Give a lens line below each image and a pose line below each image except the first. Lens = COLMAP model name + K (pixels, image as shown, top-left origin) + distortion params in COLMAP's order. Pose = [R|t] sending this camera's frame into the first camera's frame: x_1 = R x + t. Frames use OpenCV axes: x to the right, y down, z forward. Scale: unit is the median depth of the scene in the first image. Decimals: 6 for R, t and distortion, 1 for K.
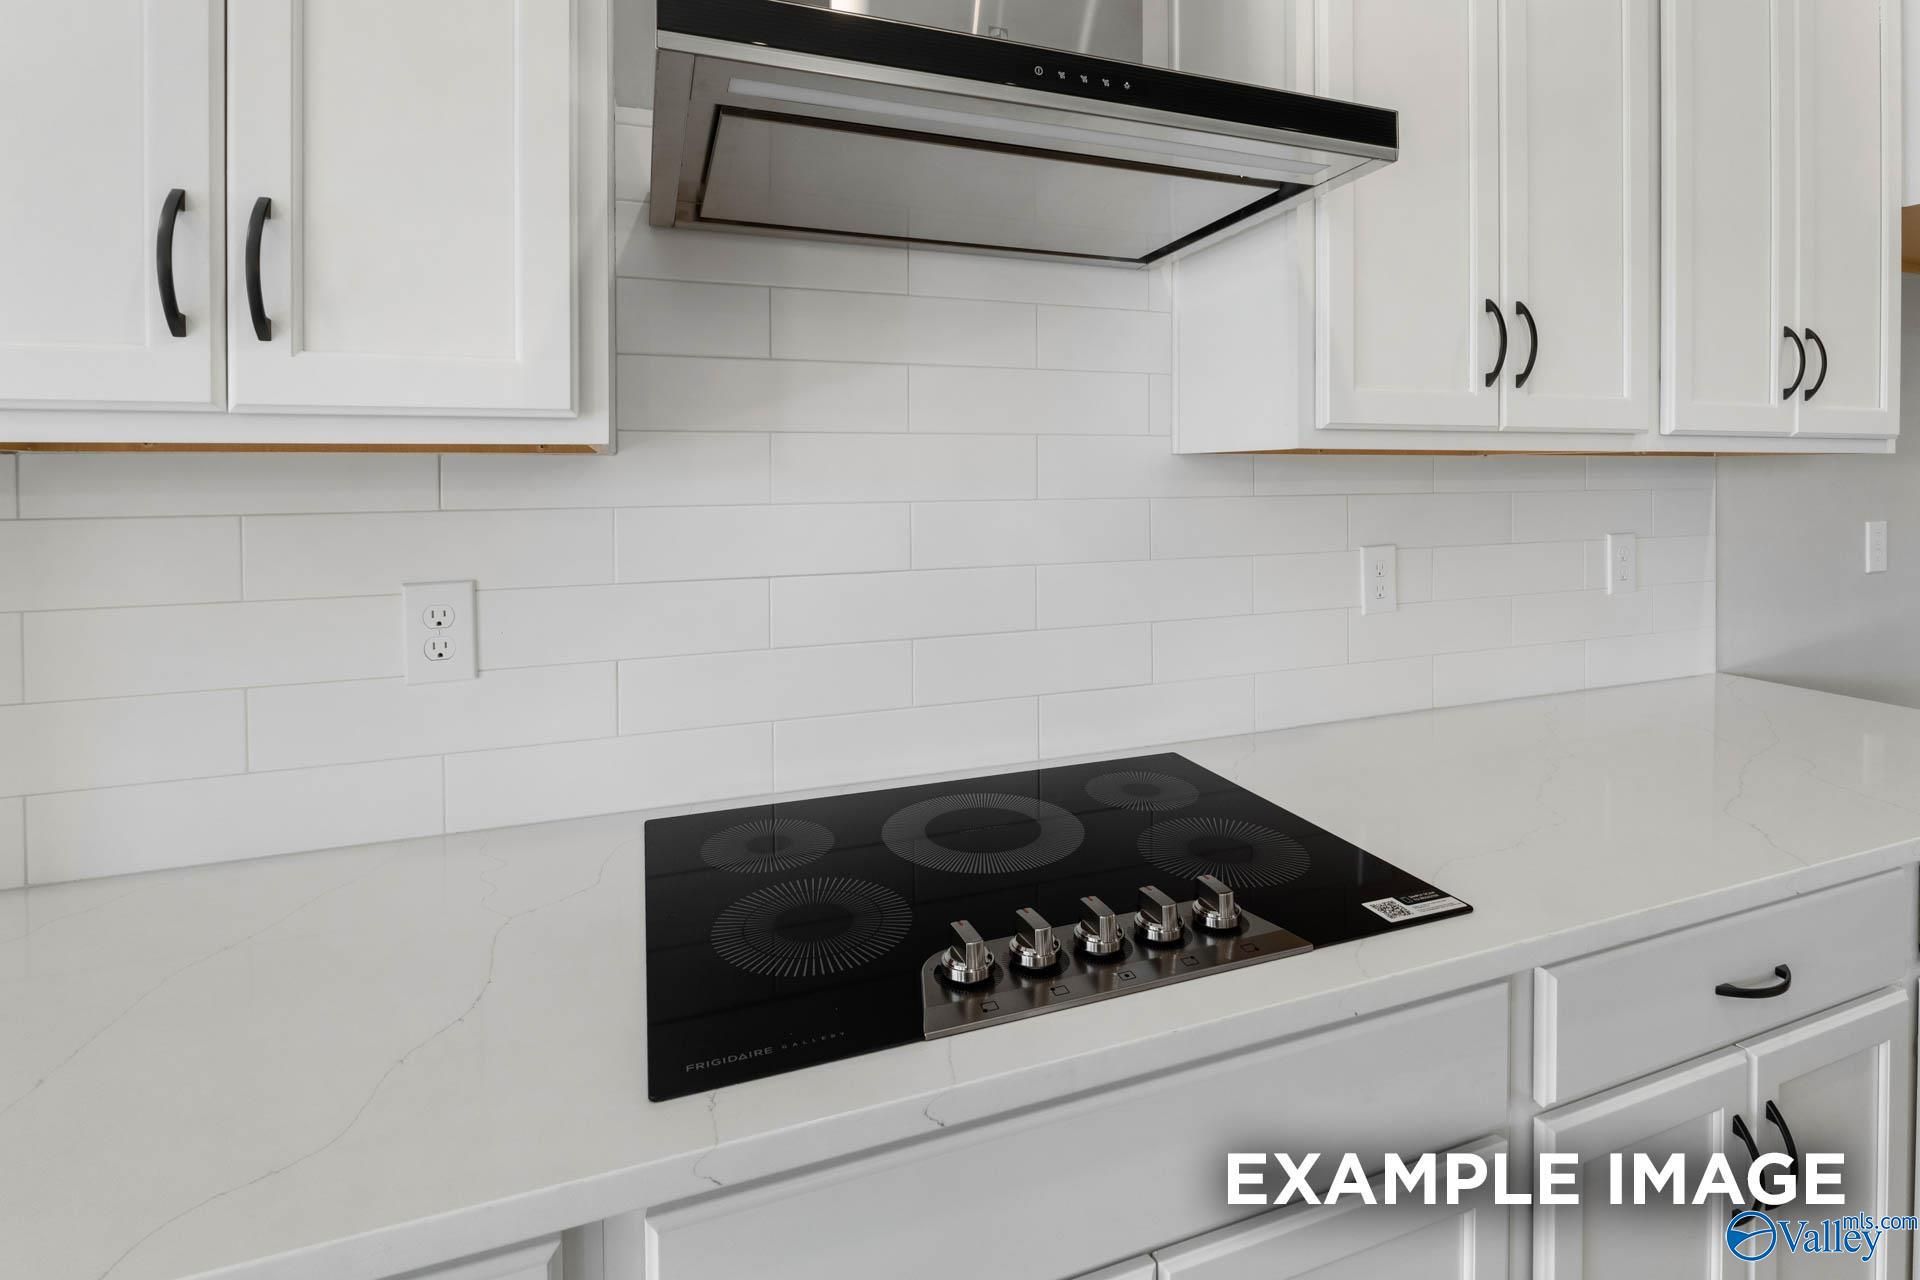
lens RADIAL K [[834.2, 0, 1004.3], [0, 834.2, 486.5], [0, 0, 1]] dist [-0.003178, -0.001141]
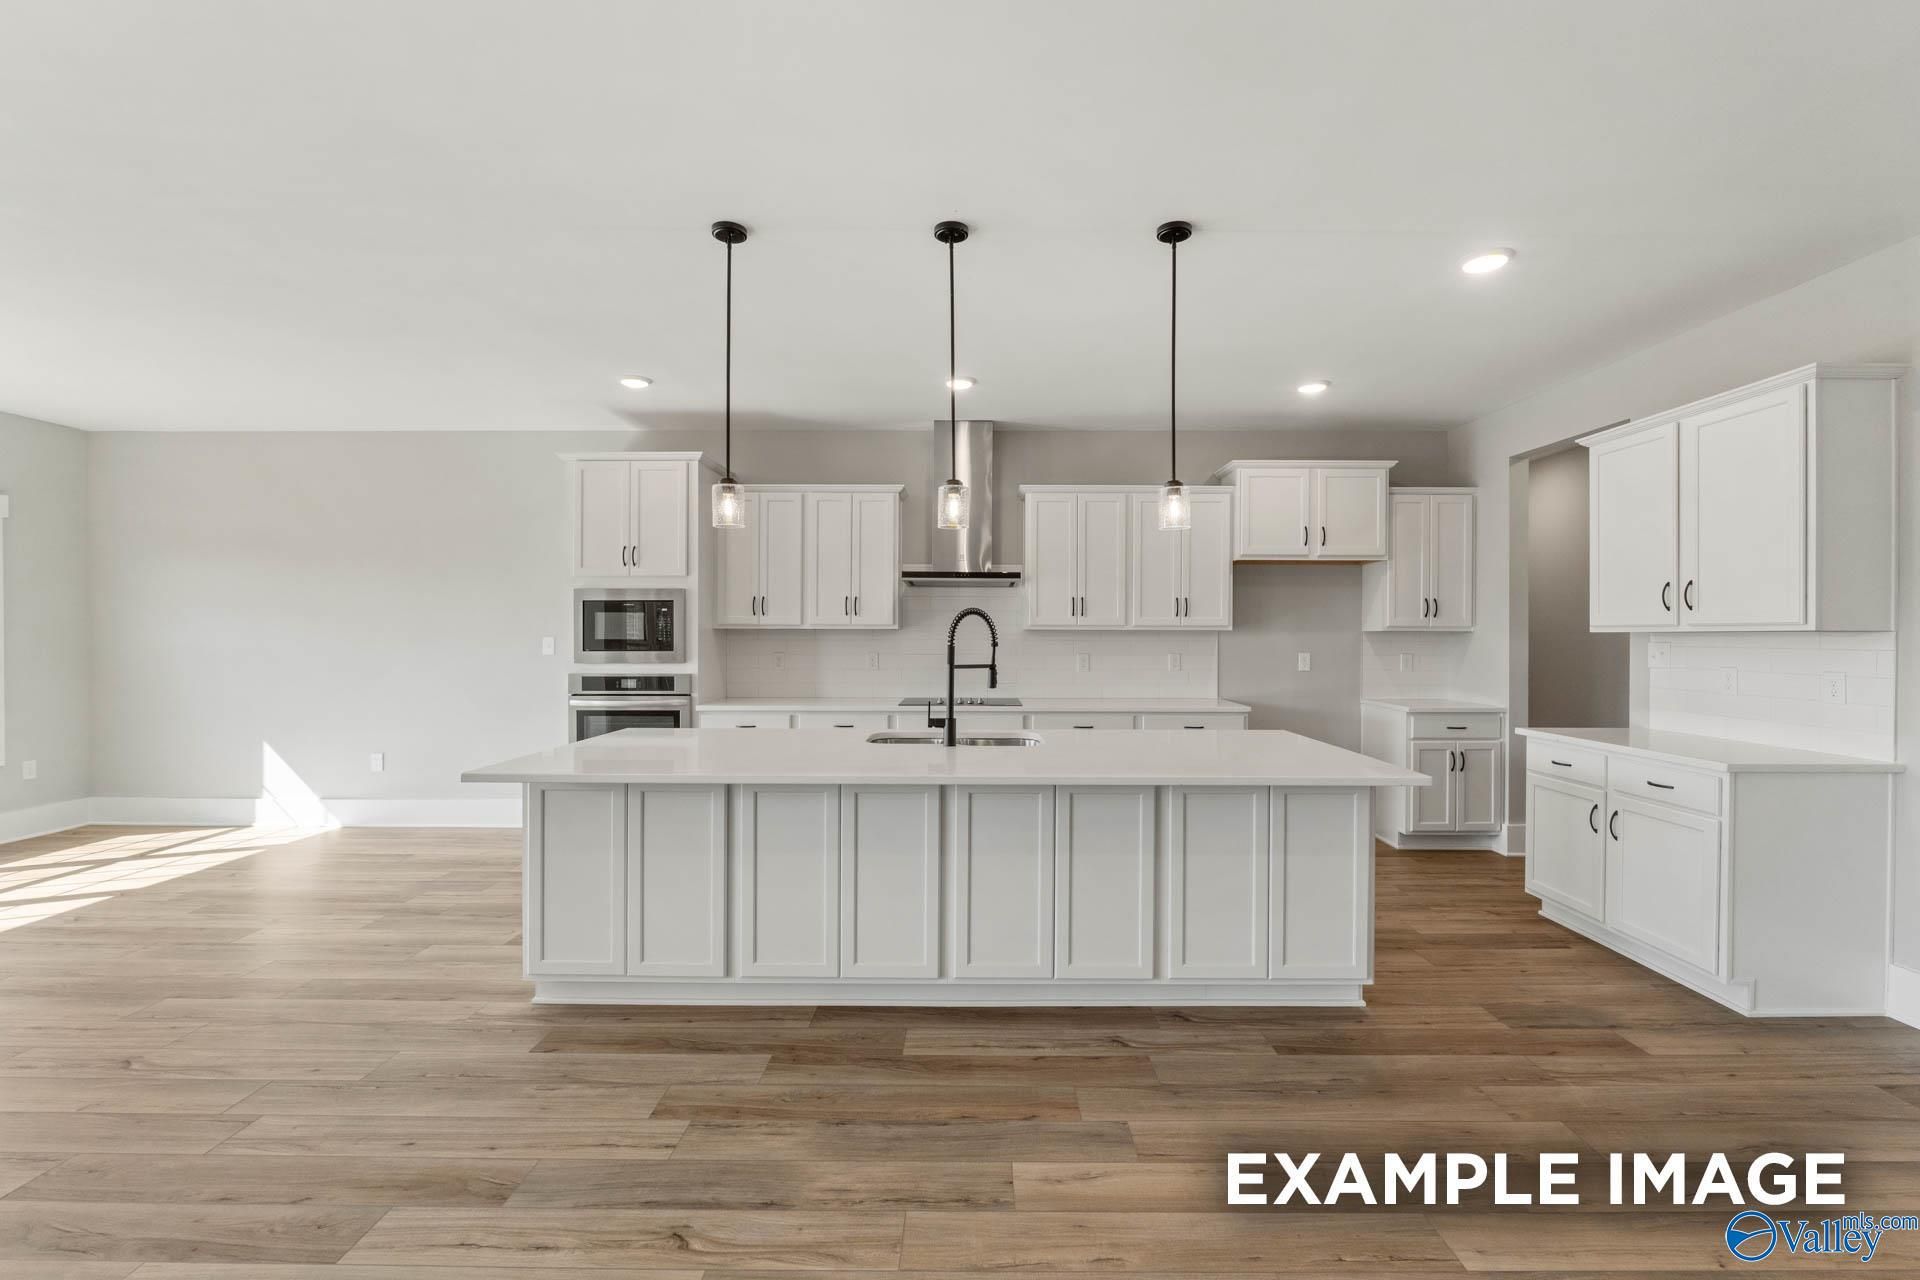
lens RADIAL K [[810.1, 0, 968.0], [0, 810.1, 638.6], [0, 0, 1]] dist [-0.007134, 0.000061]
pose [[0.942541, 0.012430, -0.333860, 1.529728], [-0.013850, 0.999902, -0.001875, 0.019561], [0.333804, 0.006391, 0.942621, -3.388699]]
